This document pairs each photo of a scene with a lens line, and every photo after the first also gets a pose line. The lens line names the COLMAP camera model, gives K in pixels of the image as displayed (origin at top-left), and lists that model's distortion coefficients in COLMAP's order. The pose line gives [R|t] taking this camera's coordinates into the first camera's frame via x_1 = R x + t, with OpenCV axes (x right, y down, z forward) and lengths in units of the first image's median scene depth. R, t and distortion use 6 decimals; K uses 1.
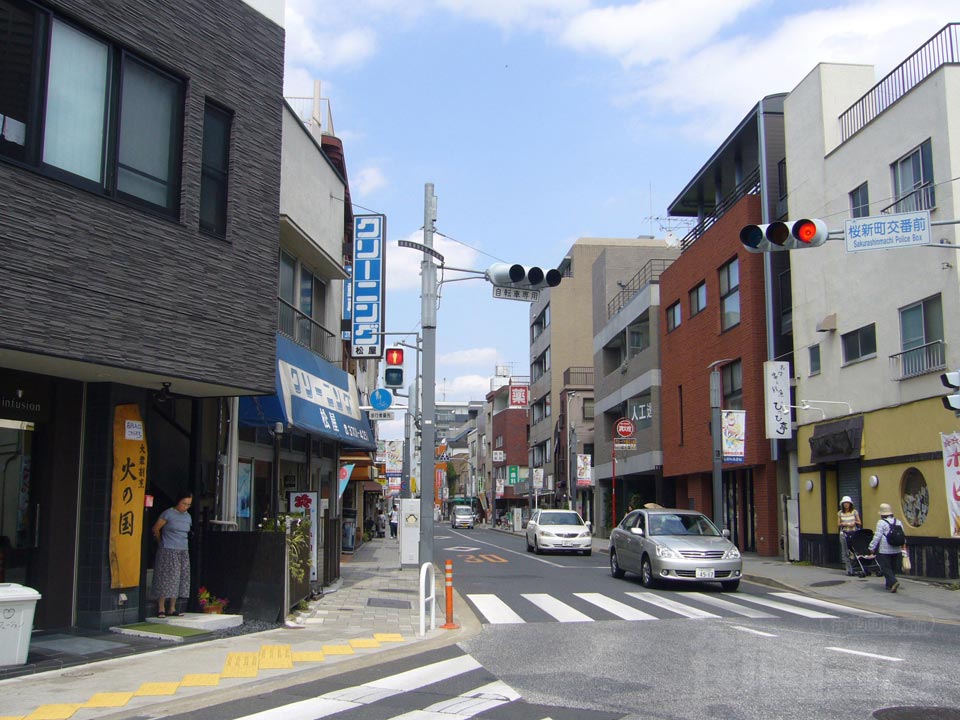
lens RADIAL K [[1035.5, 0, 480.0], [0, 1035.5, 360.0], [0, 0, 1]] dist [-0.056704, 0.019193]
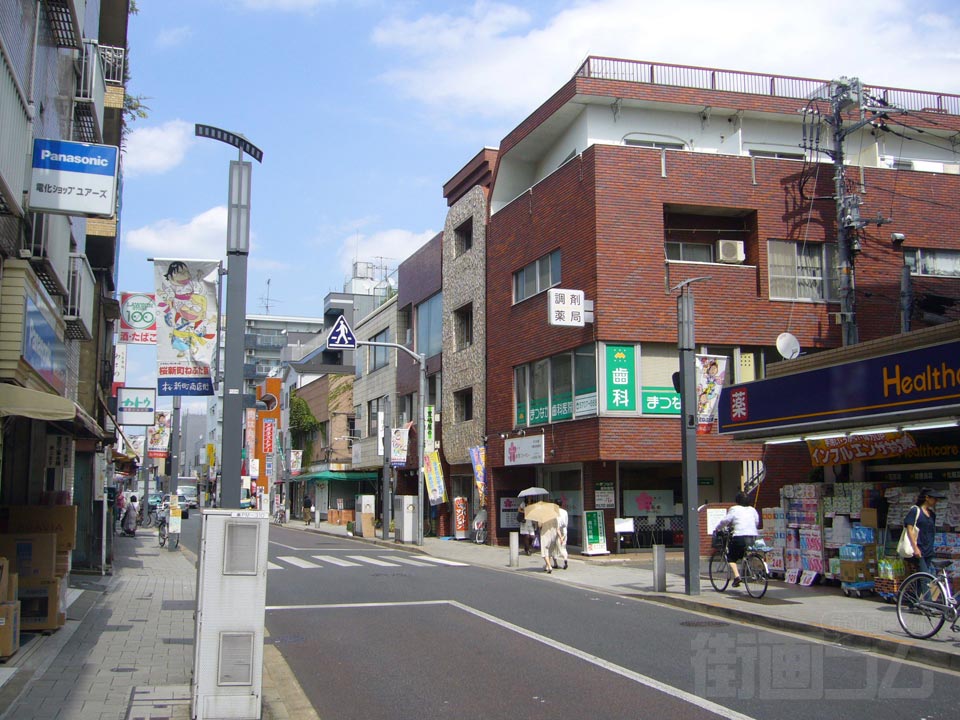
lens RADIAL K [[1035.5, 0, 480.0], [0, 1035.5, 360.0], [0, 0, 1]] dist [-0.056704, 0.019193]
pose [[0.982130, 0.019602, 0.187179, -0.017368], [-0.019542, 0.999807, -0.002168, 0.040028], [-0.187185, -0.001529, 0.982323, 0.281725]]
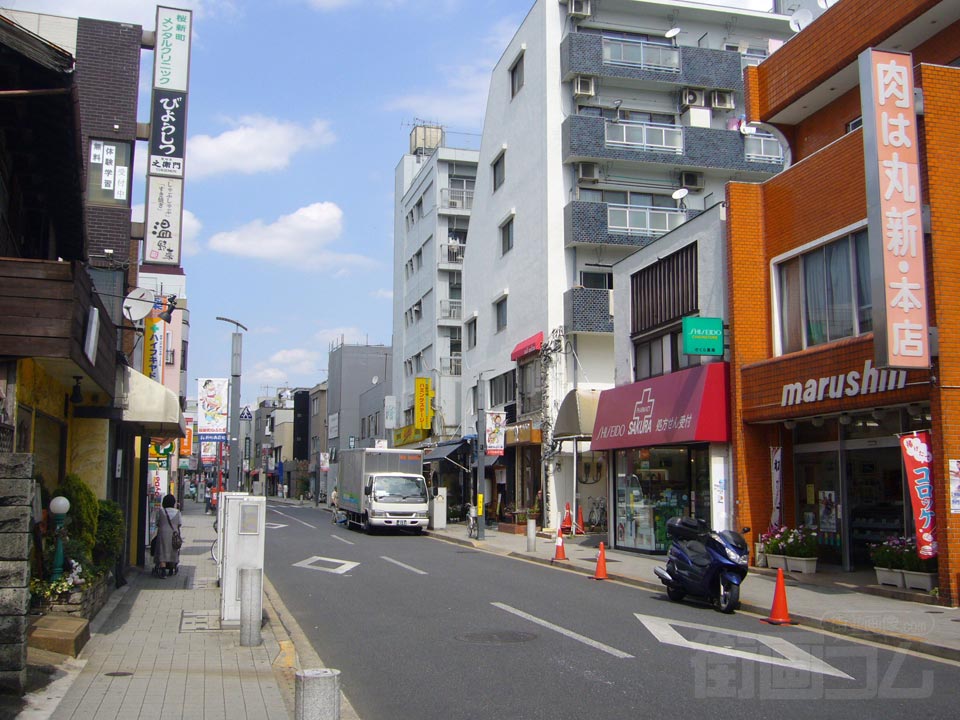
lens RADIAL K [[1035.5, 0, 480.0], [0, 1035.5, 360.0], [0, 0, 1]] dist [-0.056704, 0.019193]
pose [[0.988060, 0.015552, 0.153283, 0.071931], [-0.015638, 0.999878, -0.000642, -0.057455], [-0.153274, -0.001762, 0.988182, -0.553841]]
